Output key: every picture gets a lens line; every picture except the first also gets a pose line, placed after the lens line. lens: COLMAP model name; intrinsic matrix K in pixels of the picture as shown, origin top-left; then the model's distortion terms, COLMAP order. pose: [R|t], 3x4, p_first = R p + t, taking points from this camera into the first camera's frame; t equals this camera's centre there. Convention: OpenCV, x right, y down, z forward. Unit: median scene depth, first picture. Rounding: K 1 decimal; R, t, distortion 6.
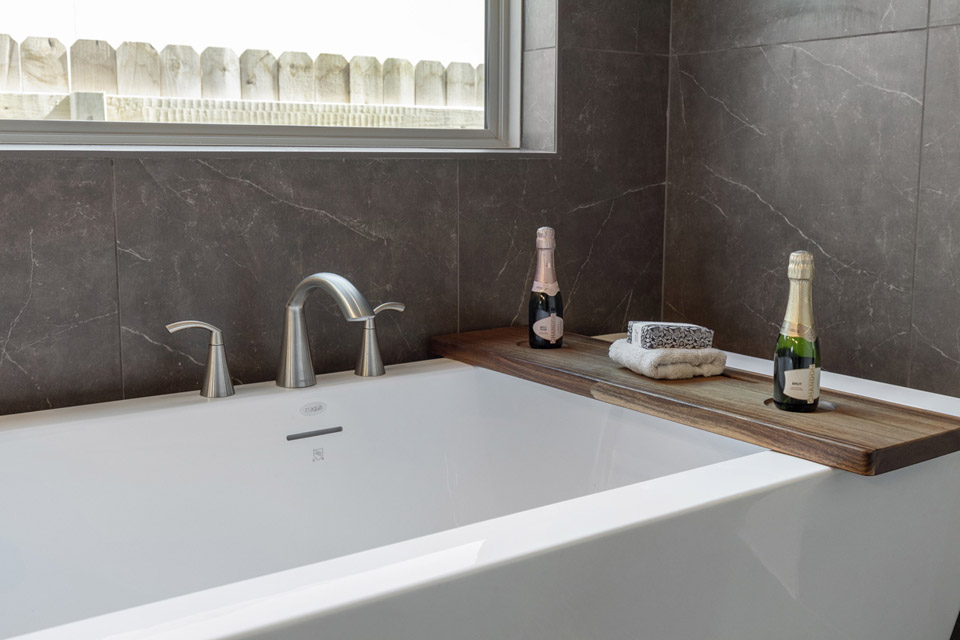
lens RADIAL K [[1049.2, 0, 480.0], [0, 1049.2, 320.0], [0, 0, 1]] dist [0.001888, 0.001802]
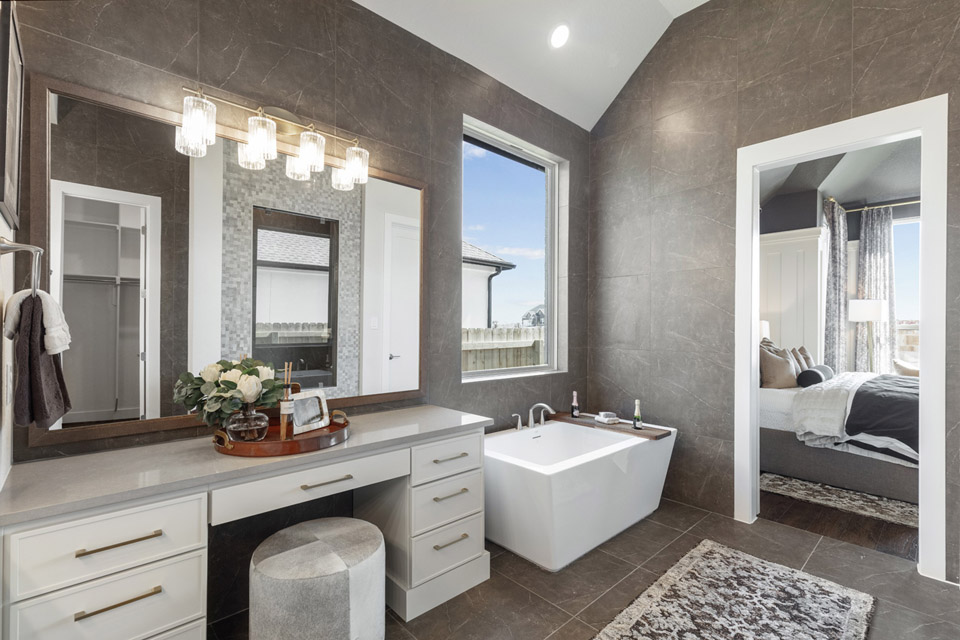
lens RADIAL K [[434.4, 0, 483.6], [0, 434.4, 327.2], [0, 0, 1]] dist [0.003299, -0.000002]
pose [[0.991811, 0.004744, 0.127625, -0.667076], [0.015466, 0.987494, -0.156897, -0.081829], [-0.126774, 0.157586, 0.979334, -1.012128]]
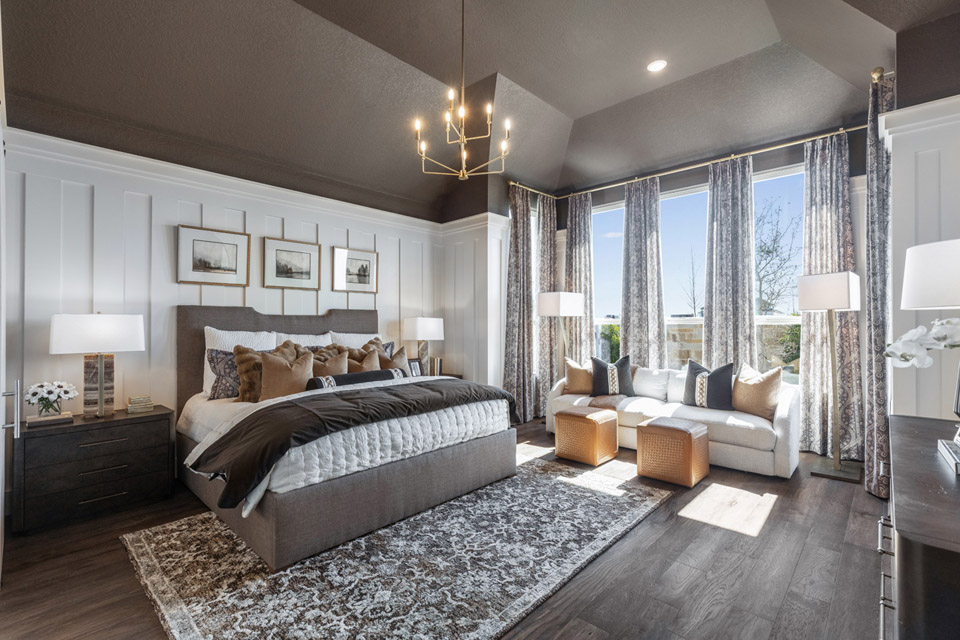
lens RADIAL K [[426.9, 0, 472.8], [0, 426.9, 321.9], [0, 0, 1]] dist [0.001291, 0.000141]
pose [[0.981750, -0.007723, 0.190018, 2.127597], [0.038497, 0.986560, -0.158801, -0.119991], [-0.186238, 0.163218, 0.968853, -0.897854]]
